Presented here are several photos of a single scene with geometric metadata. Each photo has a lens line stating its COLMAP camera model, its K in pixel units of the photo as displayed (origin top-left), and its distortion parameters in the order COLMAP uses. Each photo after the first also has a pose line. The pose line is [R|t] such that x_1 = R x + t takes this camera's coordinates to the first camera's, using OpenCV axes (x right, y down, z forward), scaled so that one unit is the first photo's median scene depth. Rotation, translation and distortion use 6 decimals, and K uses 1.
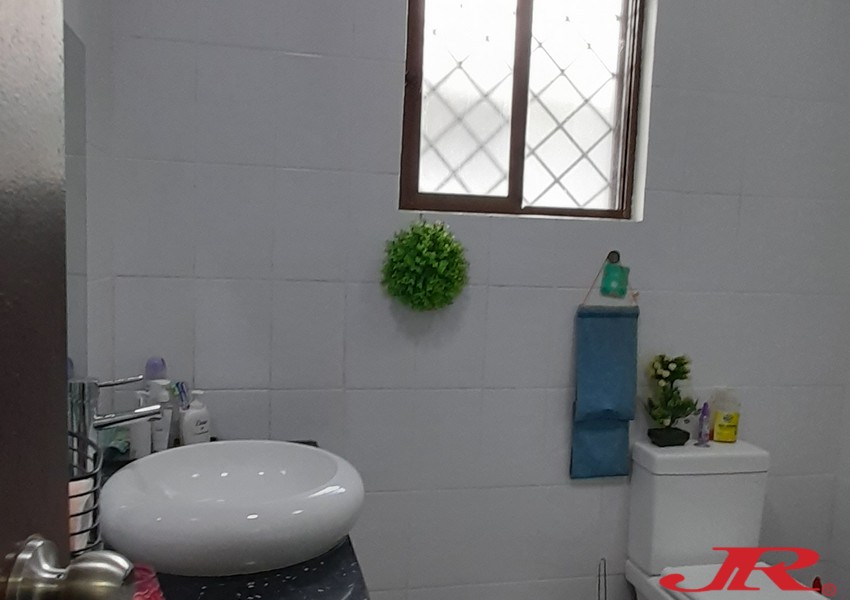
lens RADIAL K [[521.3, 0, 436.3], [0, 521.3, 298.2], [0, 0, 1]] dist [-0.000563, 0.002703]
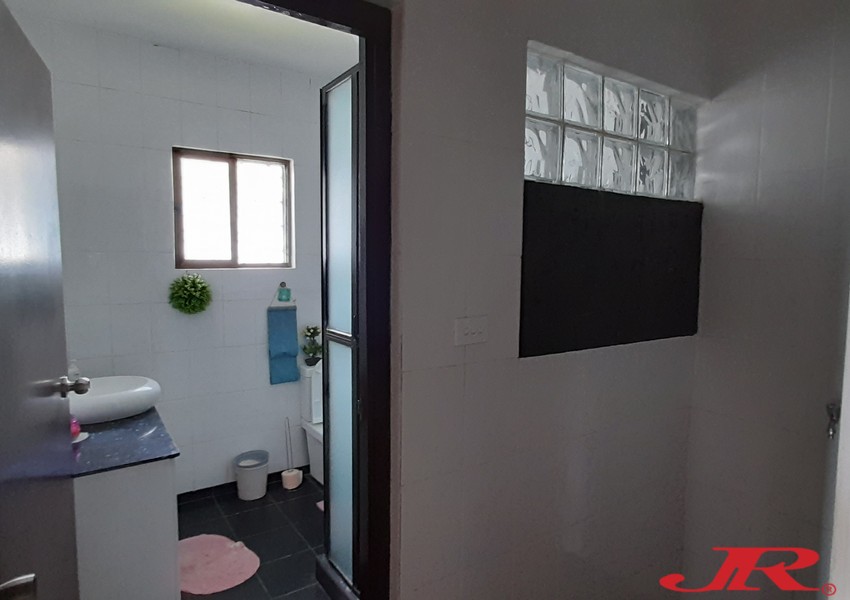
lens RADIAL K [[485.4, 0, 425.0], [0, 485.4, 292.9], [0, 0, 1]] dist [0.000713, 0.000677]
pose [[0.954700, -0.051534, 0.293073, 0.310702], [0.037489, 0.997872, 0.053344, -0.132597], [-0.295199, -0.039941, 0.954601, -1.194429]]
